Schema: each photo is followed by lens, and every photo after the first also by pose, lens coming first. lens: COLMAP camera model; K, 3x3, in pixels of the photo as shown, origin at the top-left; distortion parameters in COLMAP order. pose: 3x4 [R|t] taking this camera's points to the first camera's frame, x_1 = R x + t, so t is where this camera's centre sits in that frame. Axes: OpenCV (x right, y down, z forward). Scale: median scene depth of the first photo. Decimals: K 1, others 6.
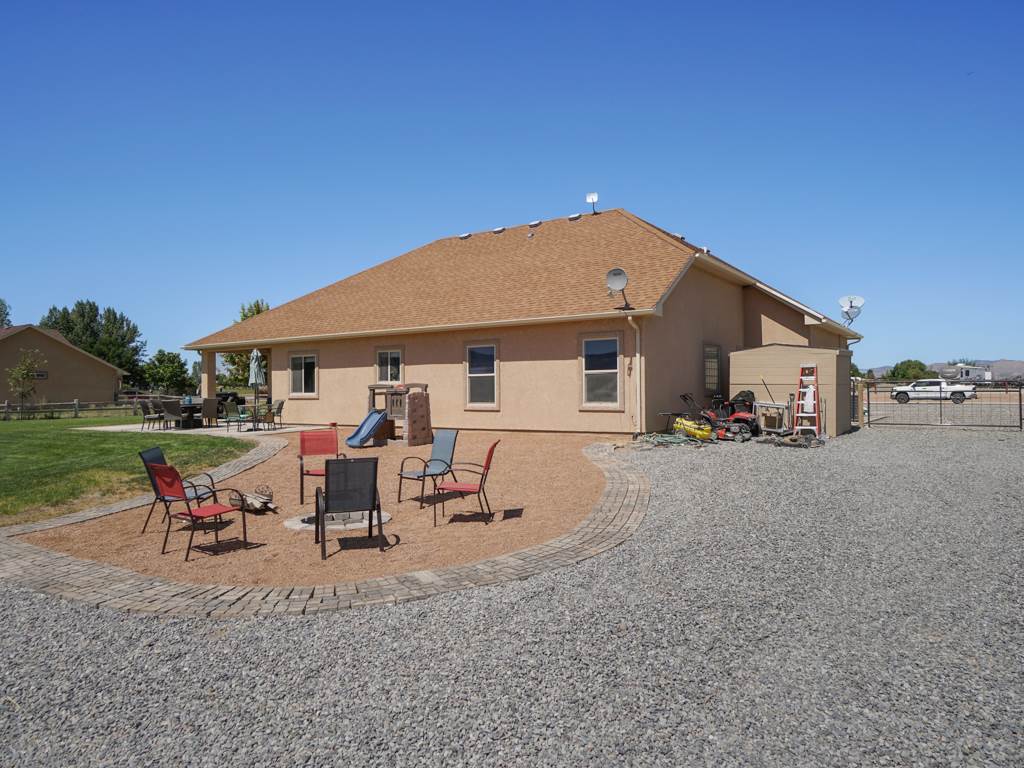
lens RADIAL K [[580.5, 0, 512.0], [0, 580.5, 384.0], [0, 0, 1]] dist [-0.036981, 0.000817]
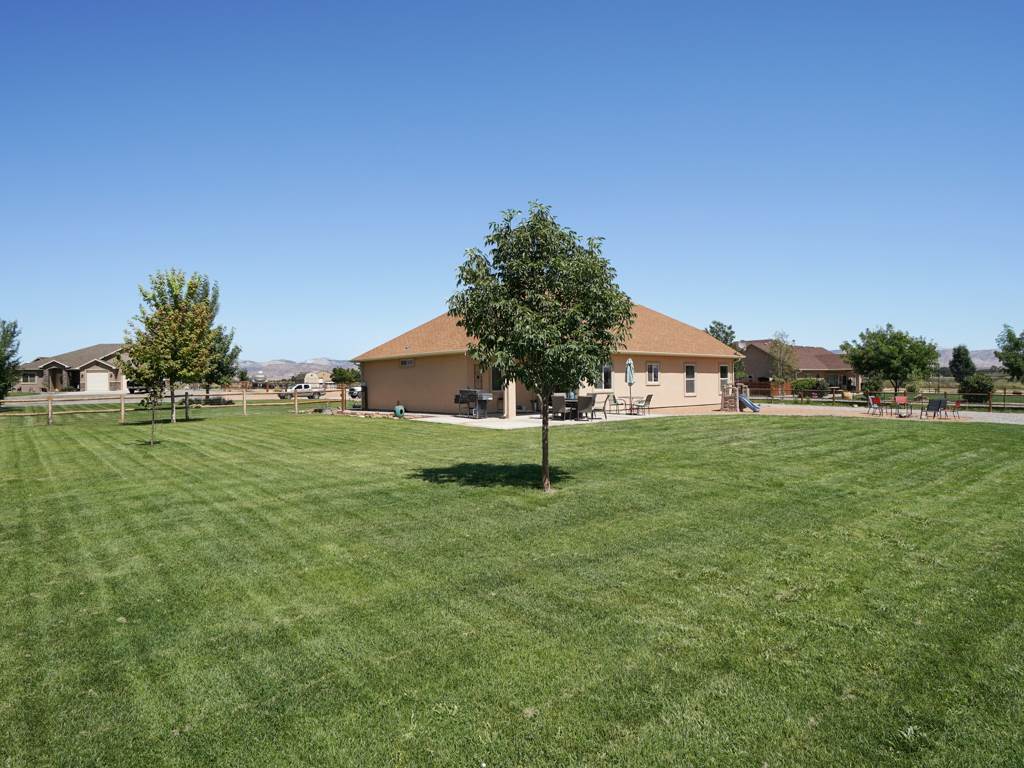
lens RADIAL K [[580.5, 0, 512.0], [0, 580.5, 384.0], [0, 0, 1]] dist [-0.036981, 0.000817]
pose [[0.364213, 0.012830, 0.931227, -2.106275], [0.006043, 0.999852, -0.016139, 0.029728], [-0.931296, 0.011505, 0.364081, 0.811265]]
